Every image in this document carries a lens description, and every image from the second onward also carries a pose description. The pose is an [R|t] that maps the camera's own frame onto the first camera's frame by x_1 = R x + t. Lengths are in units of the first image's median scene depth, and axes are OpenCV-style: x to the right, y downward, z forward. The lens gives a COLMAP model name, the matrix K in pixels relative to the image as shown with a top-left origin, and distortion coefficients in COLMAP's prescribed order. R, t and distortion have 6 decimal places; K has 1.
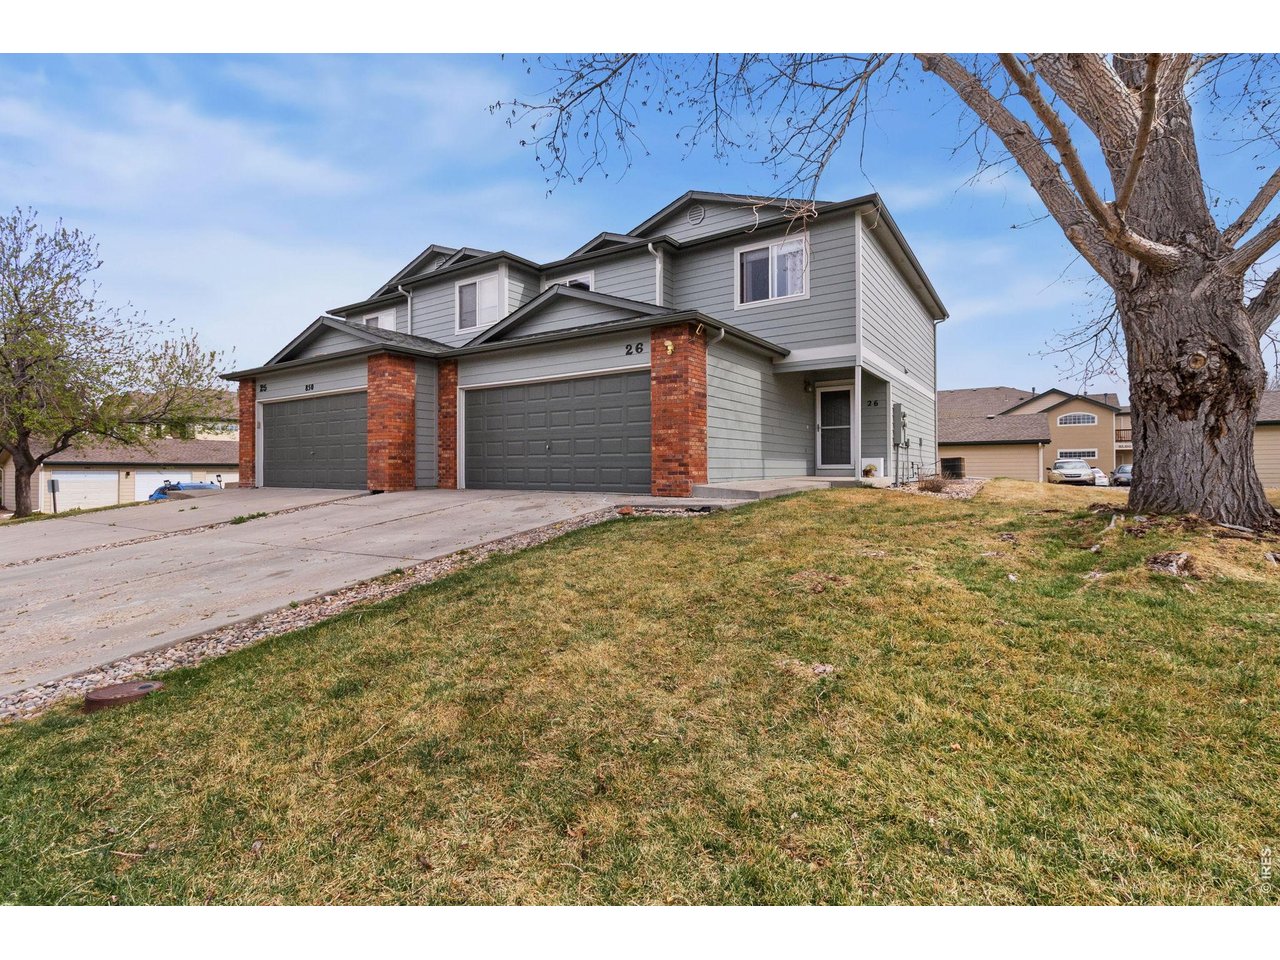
lens RADIAL K [[580.2, 0, 673.0], [0, 580.2, 452.7], [0, 0, 1]] dist [-0.002149, -0.000127]
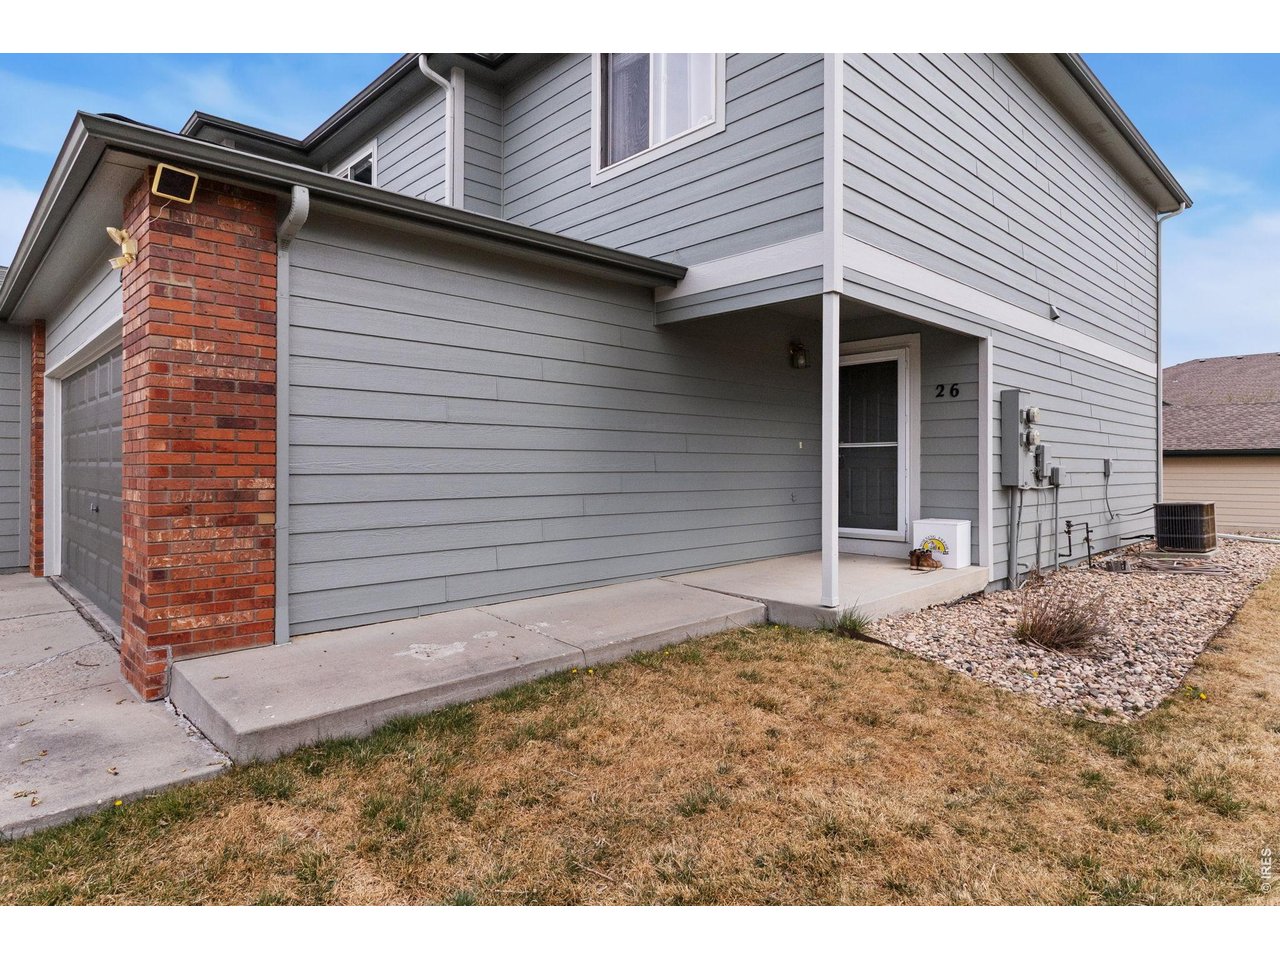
lens RADIAL K [[737.4, 0, 659.5], [0, 737.4, 456.4], [0, 0, 1]] dist [0.000457, 0.000553]
pose [[0.975191, 0.003649, -0.221337, 0.262725], [-0.000918, 0.999922, 0.012443, -0.044111], [0.221365, -0.011931, 0.975118, 0.434041]]
